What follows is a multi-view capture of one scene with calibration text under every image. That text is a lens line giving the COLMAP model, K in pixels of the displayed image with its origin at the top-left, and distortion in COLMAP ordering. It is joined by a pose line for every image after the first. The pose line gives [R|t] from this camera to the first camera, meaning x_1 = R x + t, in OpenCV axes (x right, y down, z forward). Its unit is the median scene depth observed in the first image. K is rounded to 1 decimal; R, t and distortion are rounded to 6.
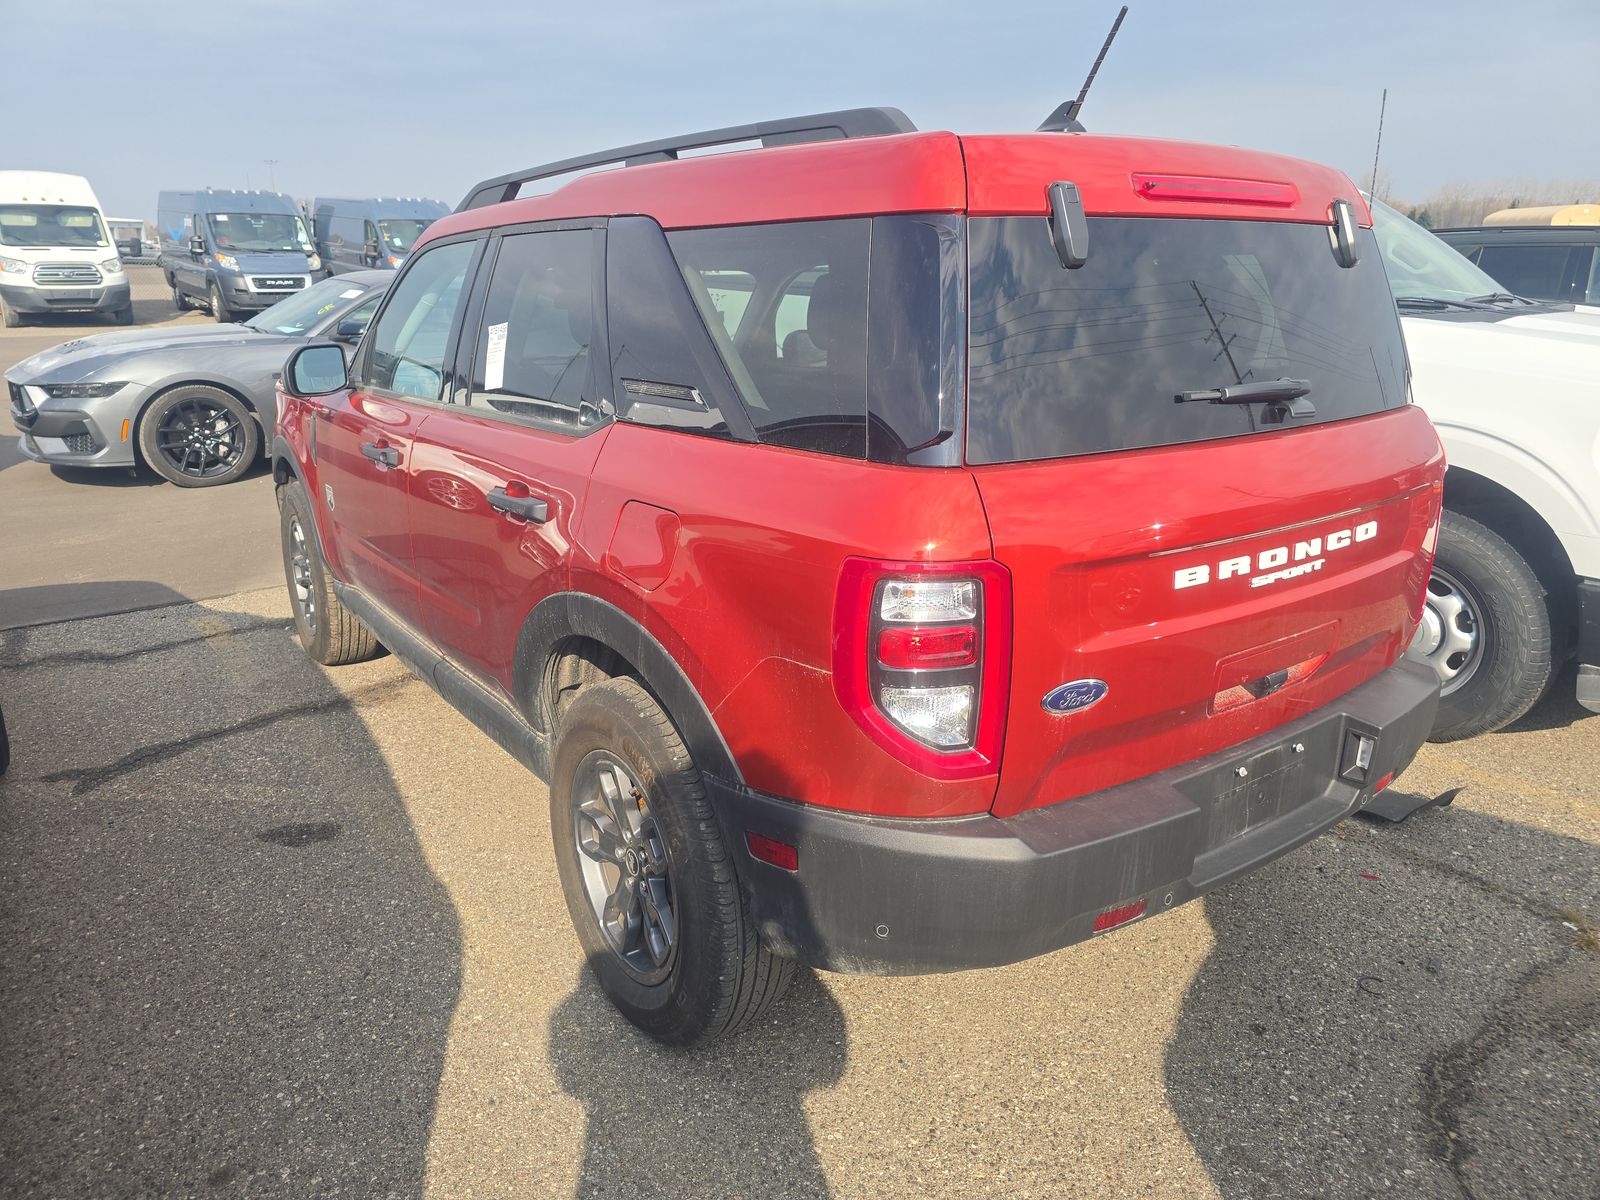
lens RADIAL K [[1096.6, 0, 812.7], [0, 1096.6, 600.8], [0, 0, 1]] dist [-0.053348, 0.001230]
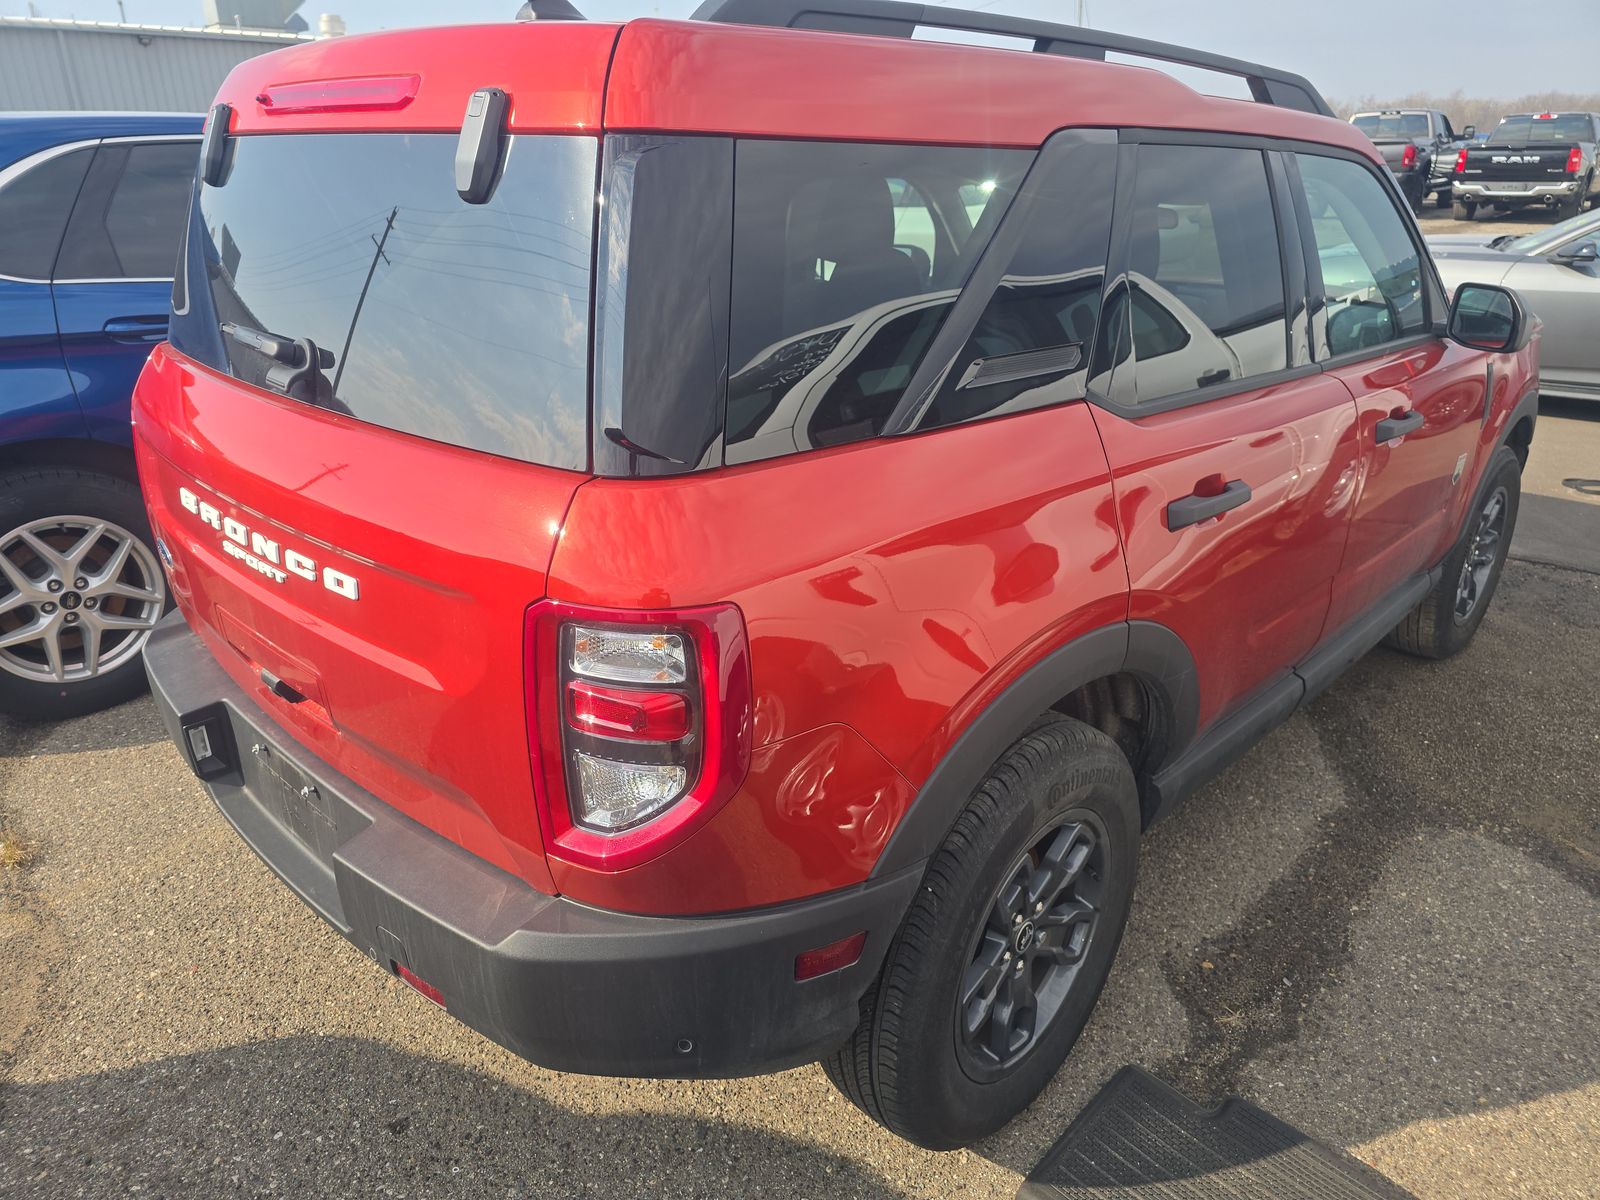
lens RADIAL K [[1096.6, 0, 812.7], [0, 1096.6, 600.8], [0, 0, 1]] dist [-0.053348, 0.001230]
pose [[0.186308, 0.351768, -0.917360, 1.230475], [-0.278900, 0.914233, 0.293927, -0.352467], [0.942075, 0.201091, 0.268437, 1.115403]]
